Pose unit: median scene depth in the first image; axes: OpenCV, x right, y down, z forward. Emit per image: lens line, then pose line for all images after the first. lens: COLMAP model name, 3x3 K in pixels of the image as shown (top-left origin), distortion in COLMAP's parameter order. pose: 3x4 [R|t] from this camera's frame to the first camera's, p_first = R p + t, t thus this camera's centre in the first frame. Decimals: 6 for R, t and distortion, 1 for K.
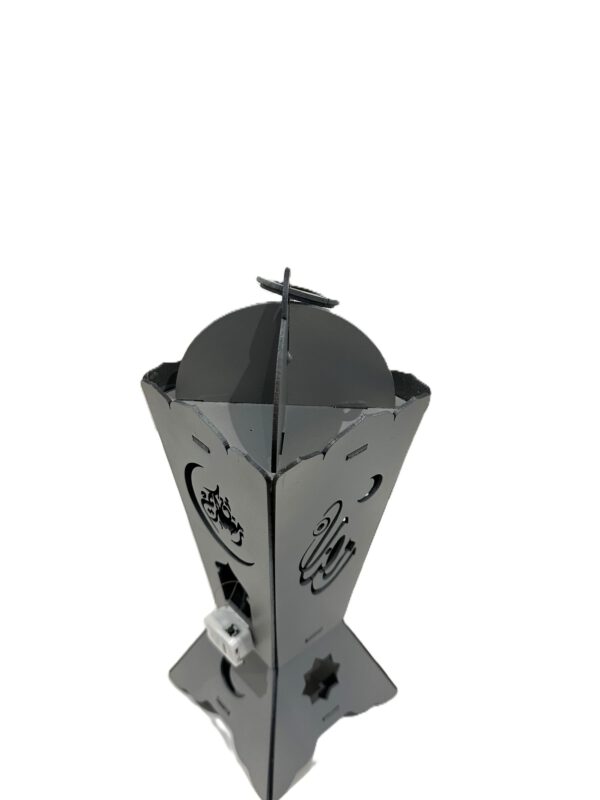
lens RADIAL K [[667.9, 0, 296.1], [0, 667.9, 401.2], [0, 0, 1]] dist [-0.009089, -0.022949]
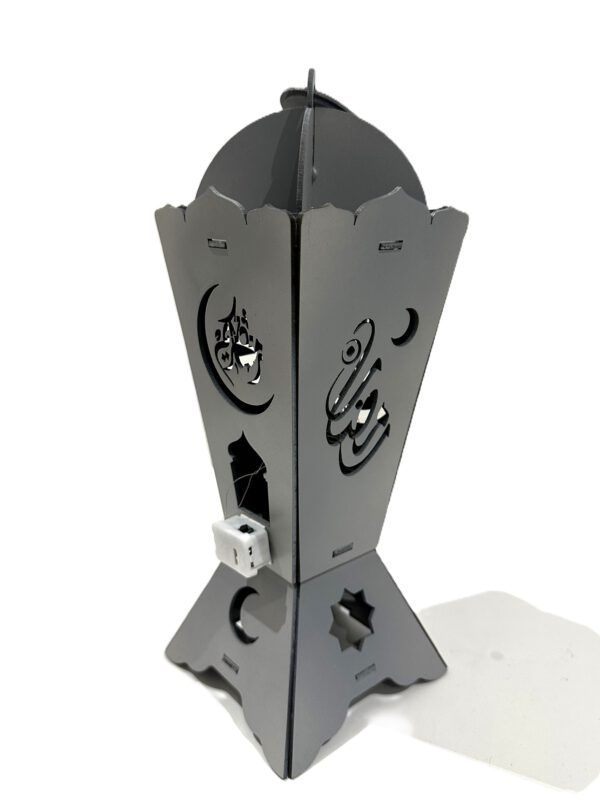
lens RADIAL K [[667.9, 0, 303.2], [0, 667.9, 416.1], [0, 0, 1]] dist [-0.009089, -0.022949]
pose [[0.999926, -0.002480, -0.011903, -0.012752], [-0.000716, 0.965282, -0.261210, 0.423424], [0.012137, 0.261200, 0.965209, 0.152604]]
